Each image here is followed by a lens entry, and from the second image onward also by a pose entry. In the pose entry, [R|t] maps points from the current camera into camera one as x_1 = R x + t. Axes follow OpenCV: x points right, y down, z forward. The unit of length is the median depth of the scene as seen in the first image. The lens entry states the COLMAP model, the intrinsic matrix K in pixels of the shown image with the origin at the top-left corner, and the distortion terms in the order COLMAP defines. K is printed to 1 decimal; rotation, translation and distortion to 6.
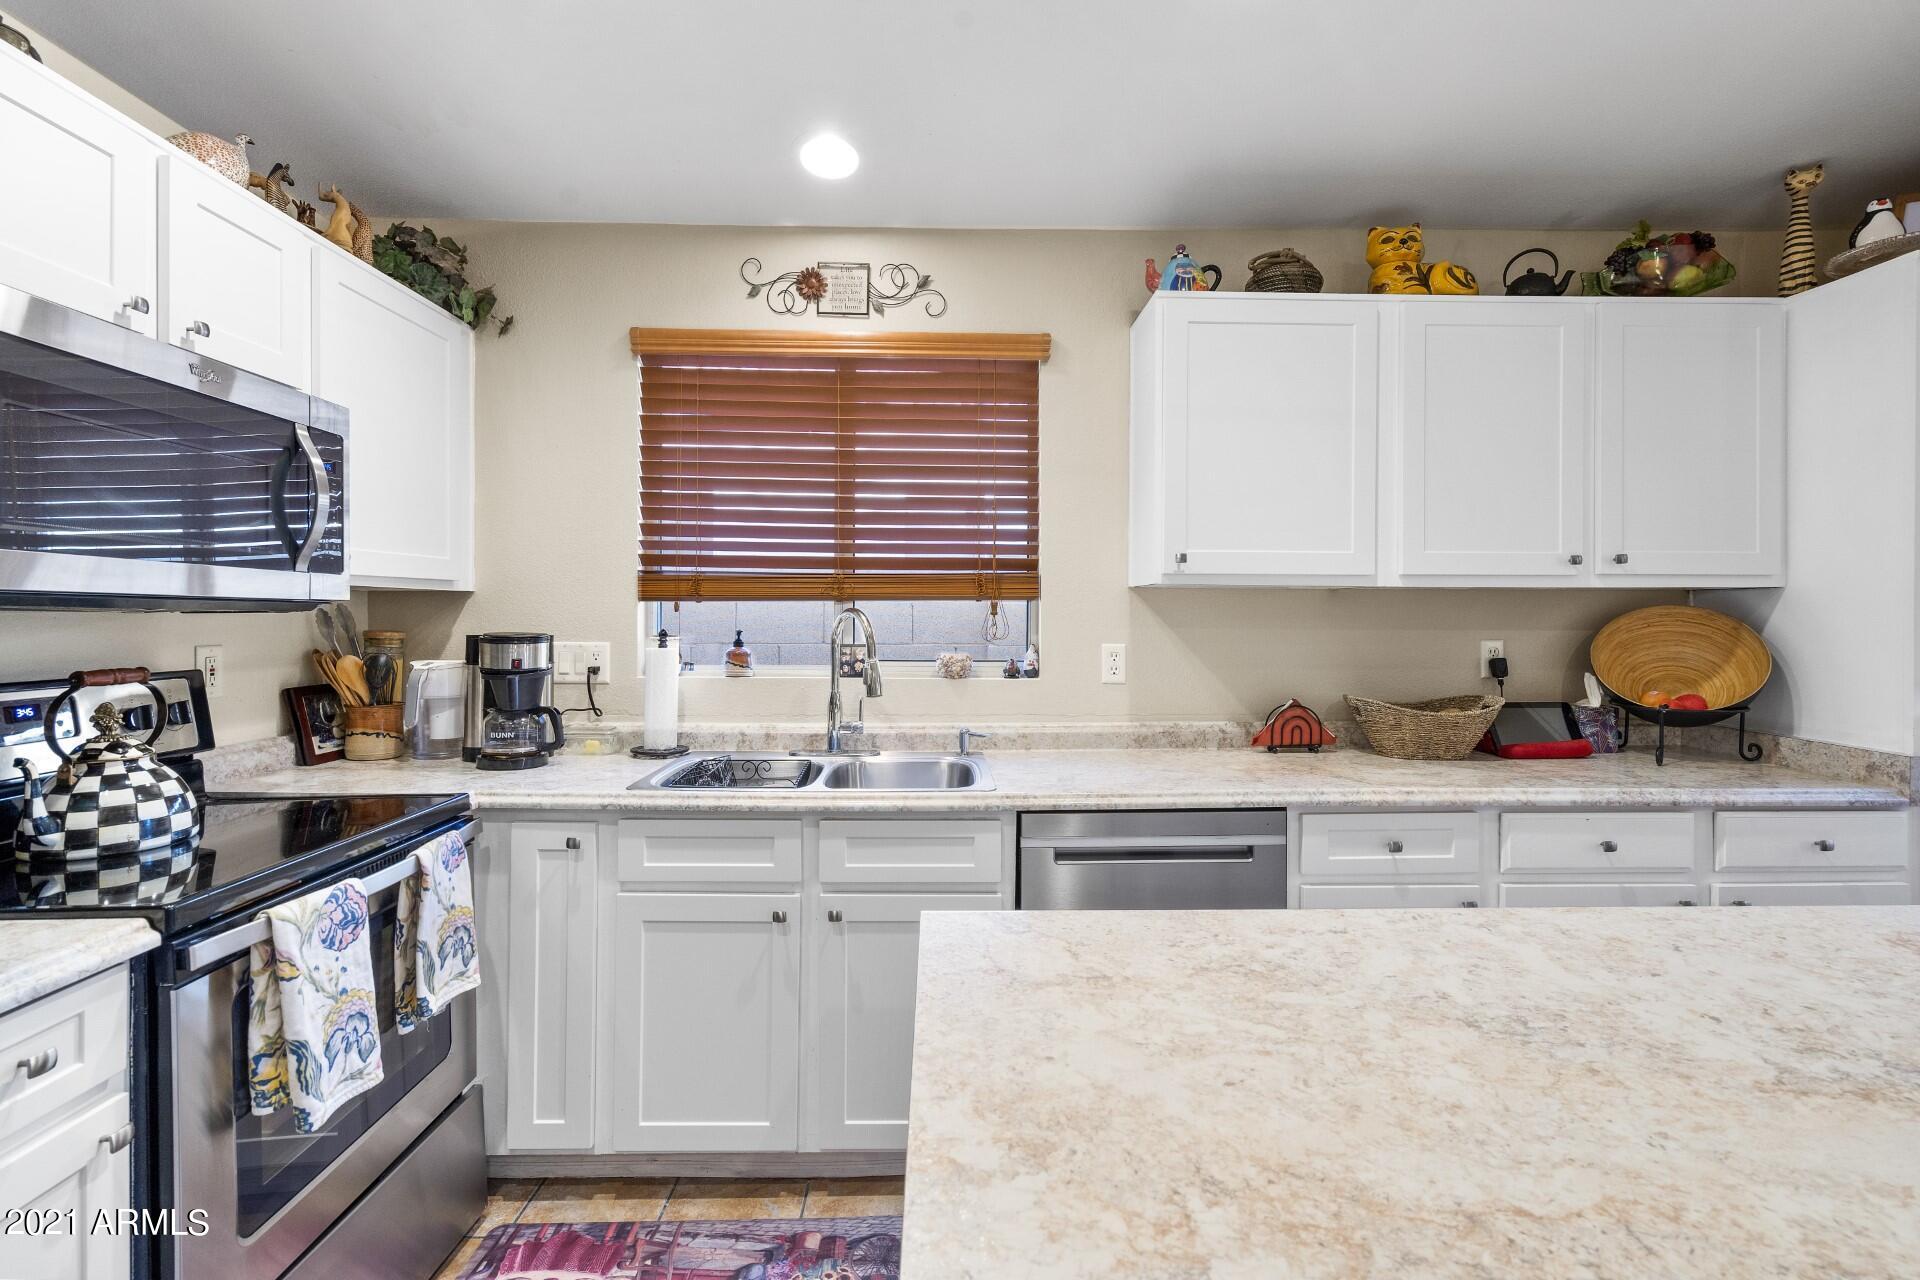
lens RADIAL K [[881.7, 0, 952.7], [0, 881.7, 614.0], [0, 0, 1]] dist [-0.003371, 0.001952]
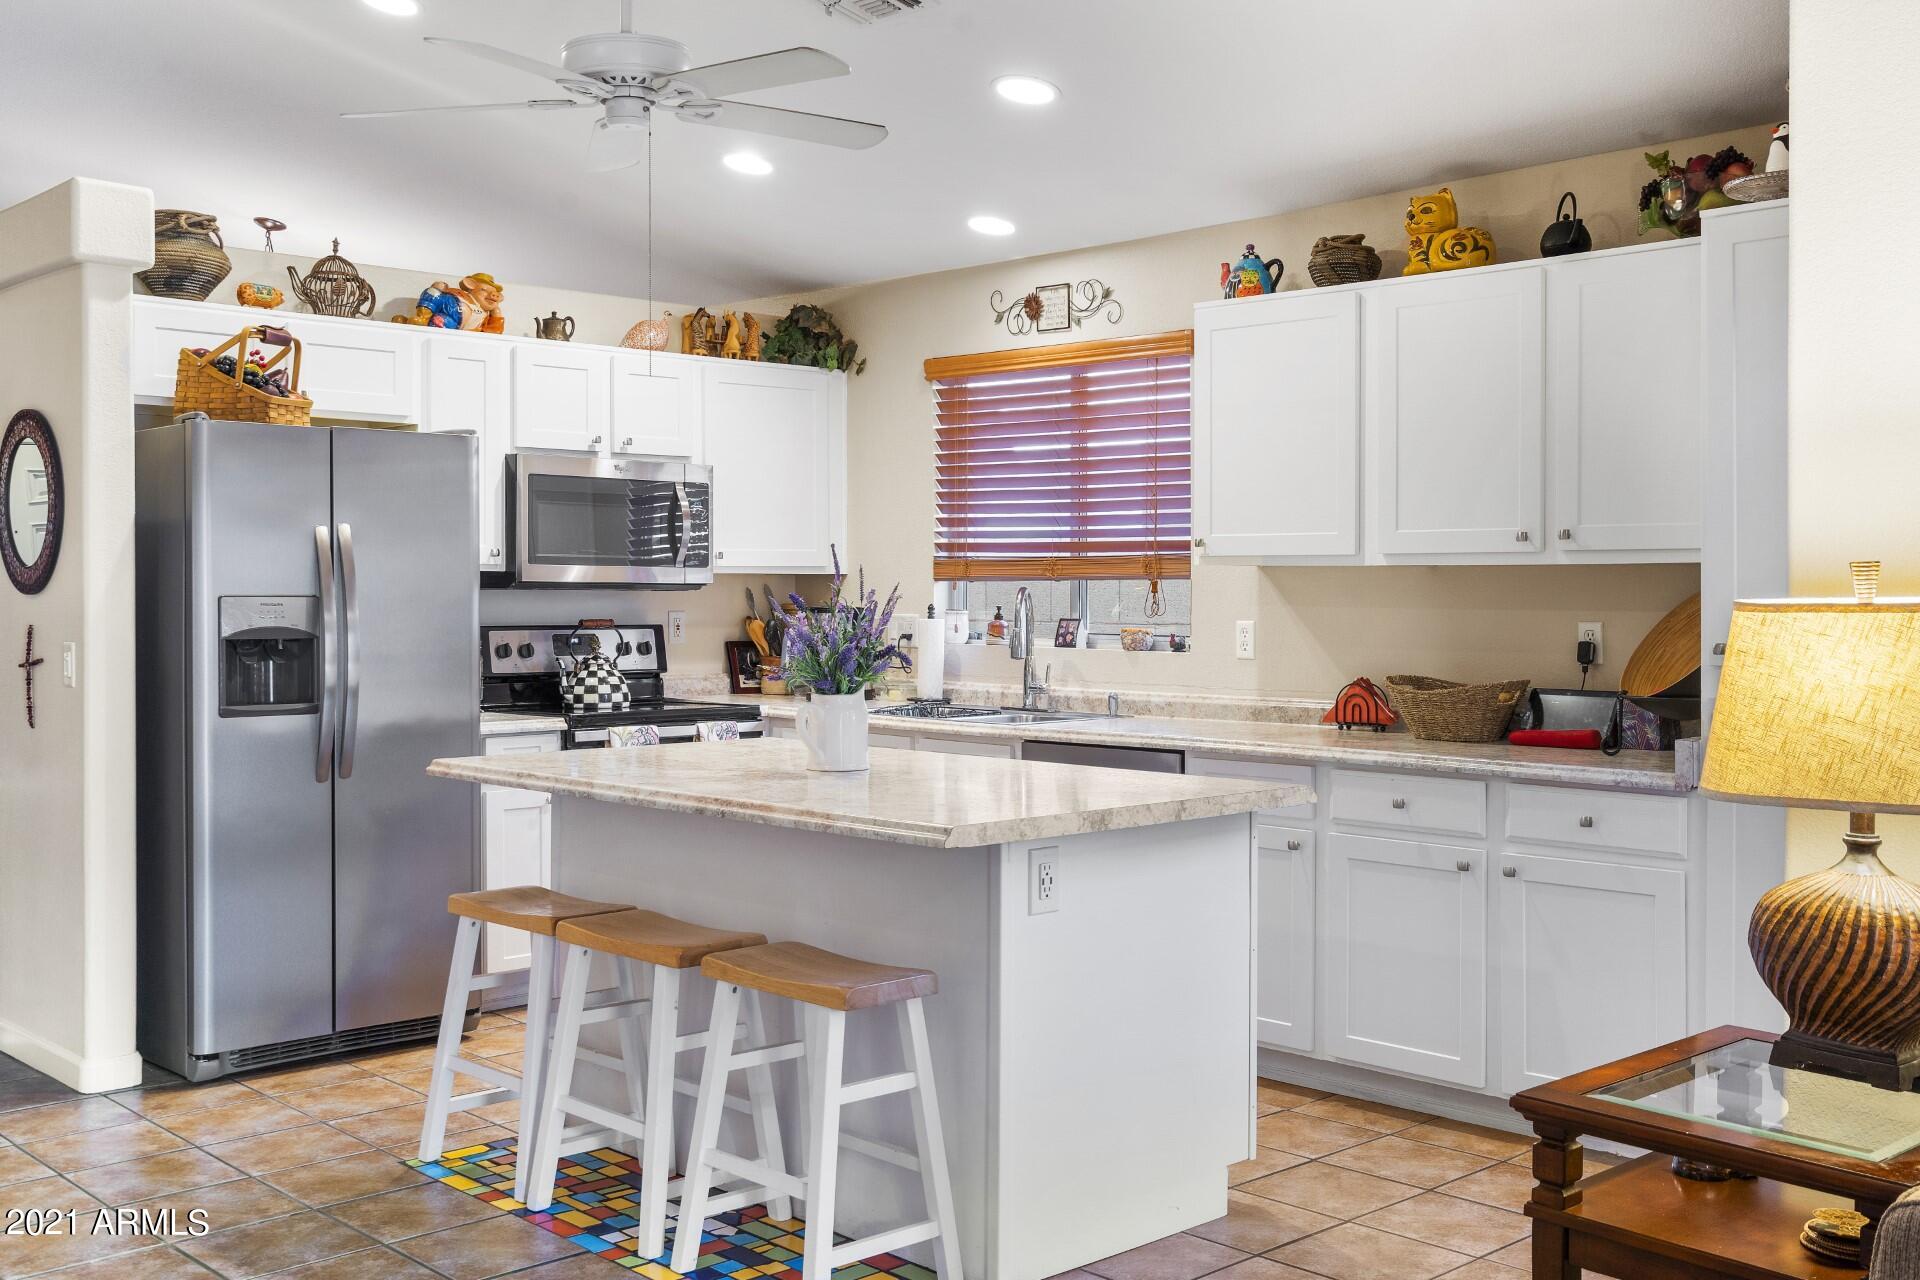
lens RADIAL K [[1936.1, 0, 962.4], [0, 1936.1, 615.0], [0, 0, 1]] dist [0.004935, 0.000000]
pose [[0.678147, 0.009699, -0.734863, 1.825944], [-0.000388, 0.999918, 0.012839, -0.002448], [0.734927, -0.008421, 0.678094, -0.880872]]
